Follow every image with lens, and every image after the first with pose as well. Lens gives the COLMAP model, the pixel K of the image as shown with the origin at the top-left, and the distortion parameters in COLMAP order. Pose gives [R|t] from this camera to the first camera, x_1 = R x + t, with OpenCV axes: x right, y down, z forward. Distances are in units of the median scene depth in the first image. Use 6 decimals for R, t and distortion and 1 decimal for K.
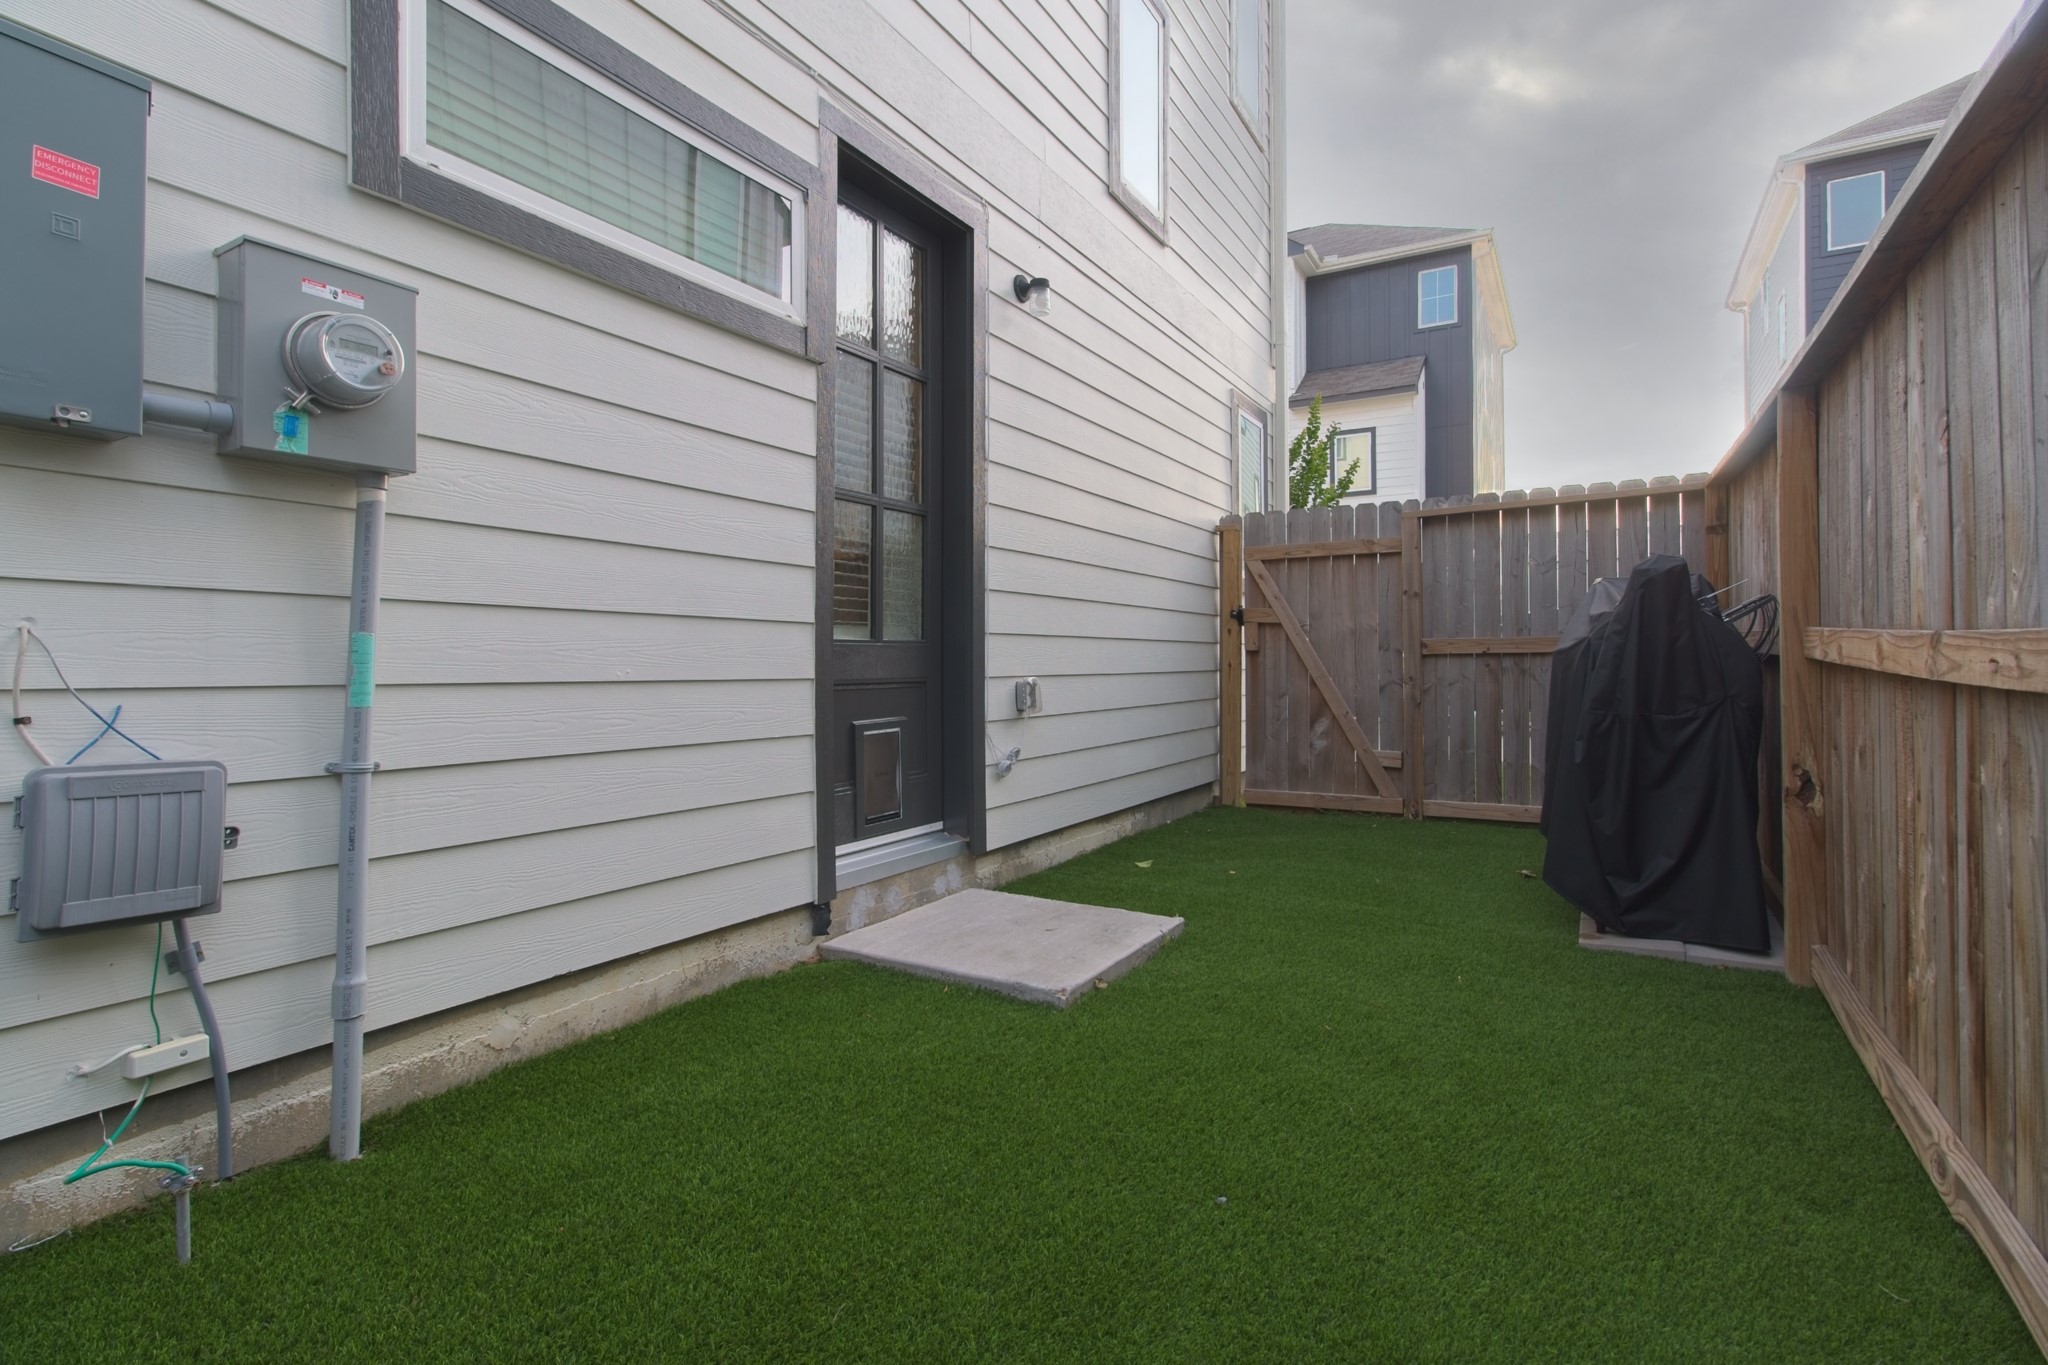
lens RADIAL K [[947.0, 0, 1014.3], [0, 947.0, 655.9], [0, 0, 1]] dist [0.000669, 0.000805]
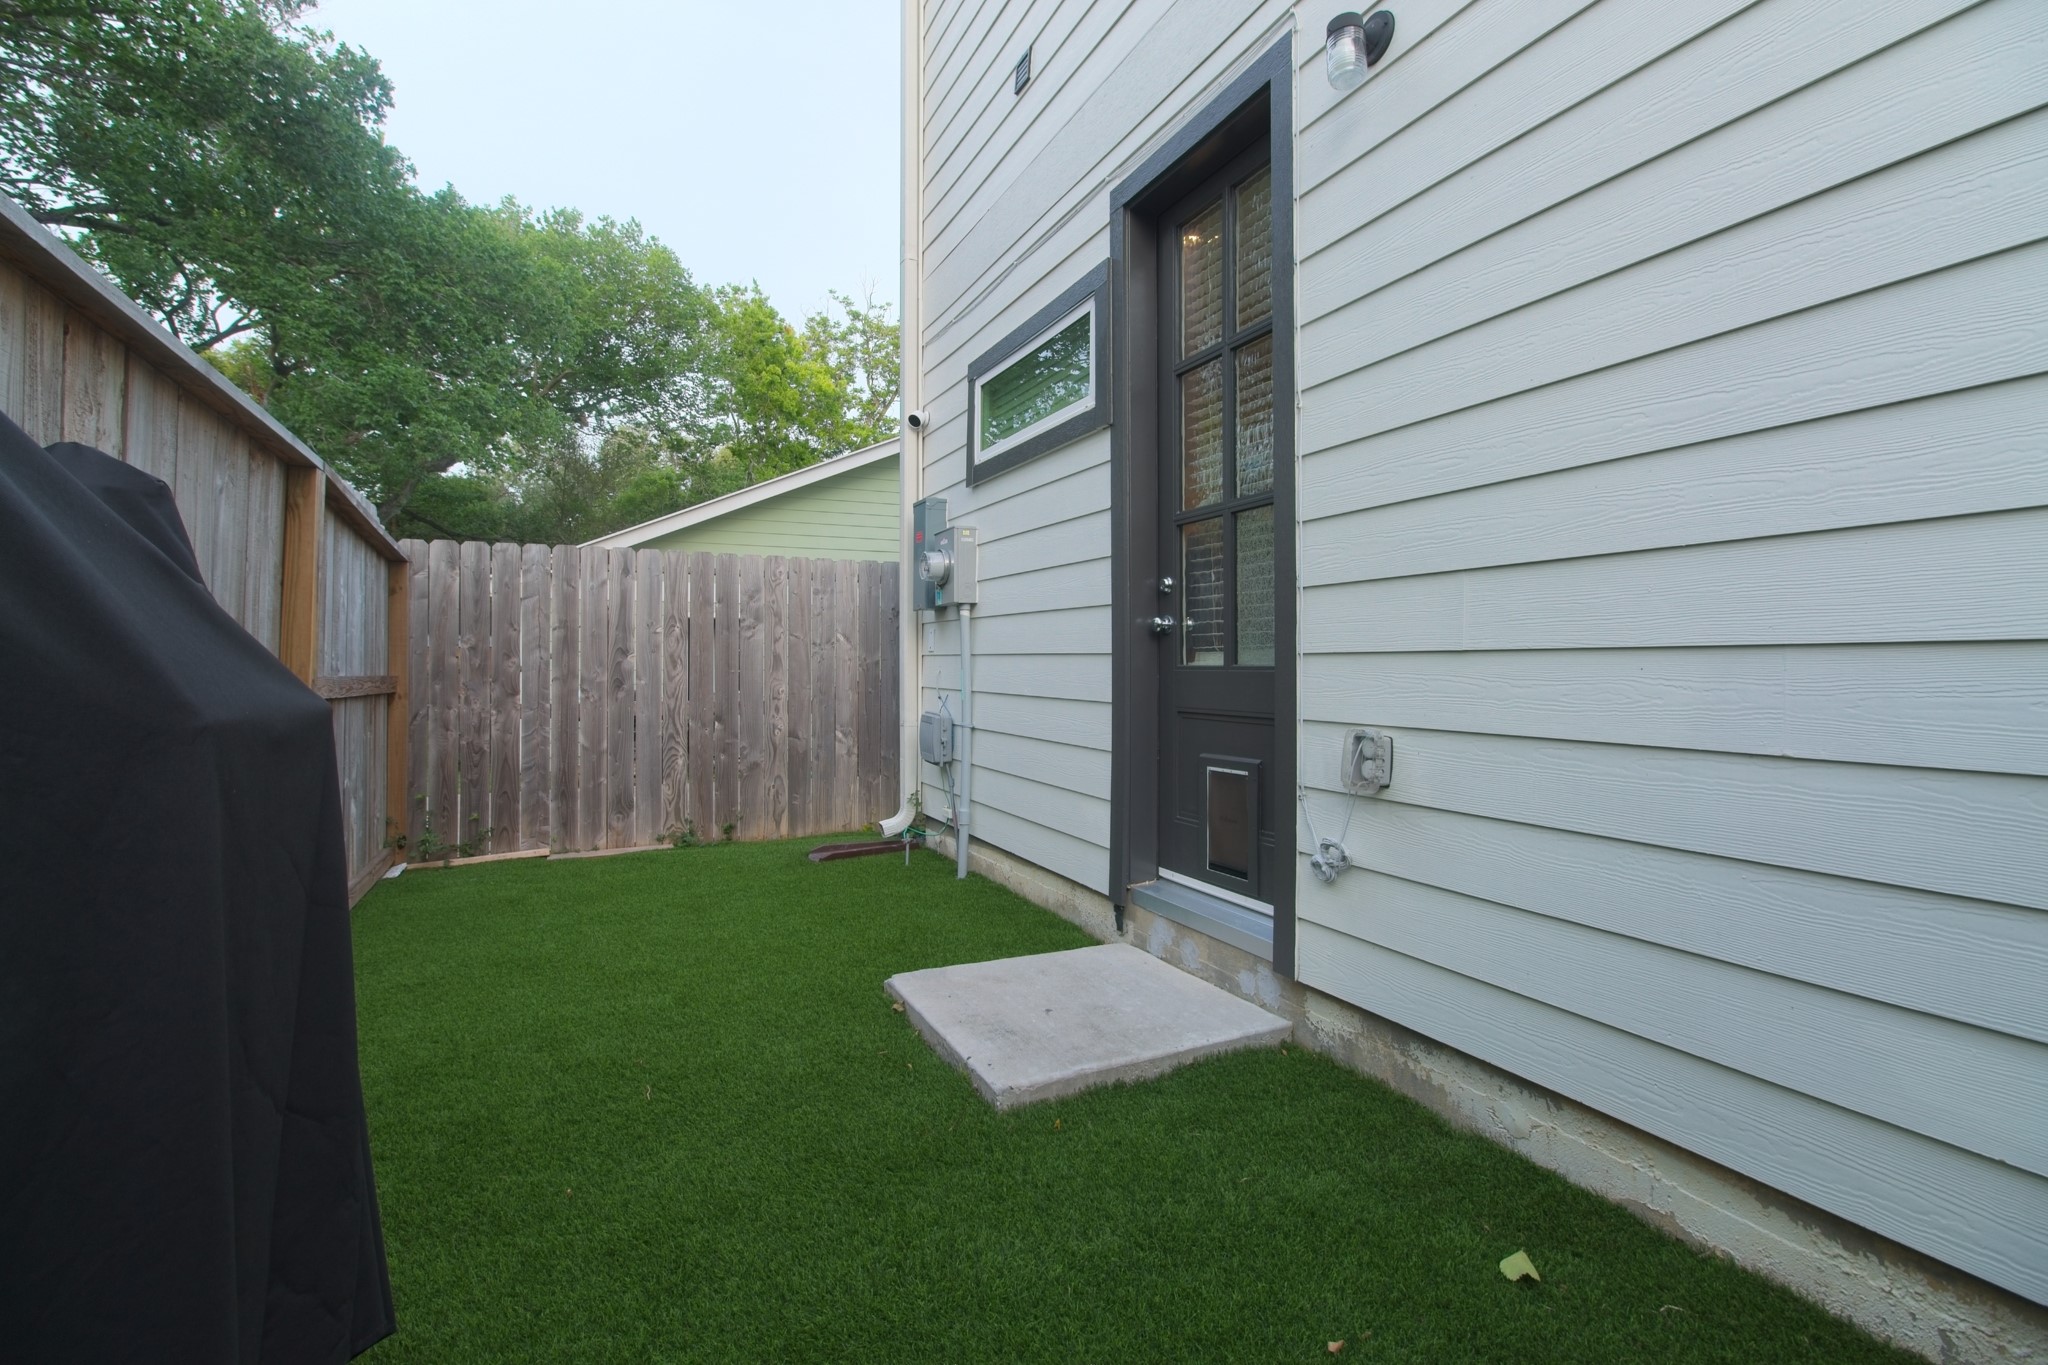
lens RADIAL K [[947.0, 0, 1014.3], [0, 947.0, 655.9], [0, 0, 1]] dist [0.000669, 0.000805]
pose [[-0.547882, -0.002484, -0.836552, 0.636548], [0.011355, 0.999881, -0.010406, -0.017446], [0.836479, -0.015200, -0.547788, 1.200645]]
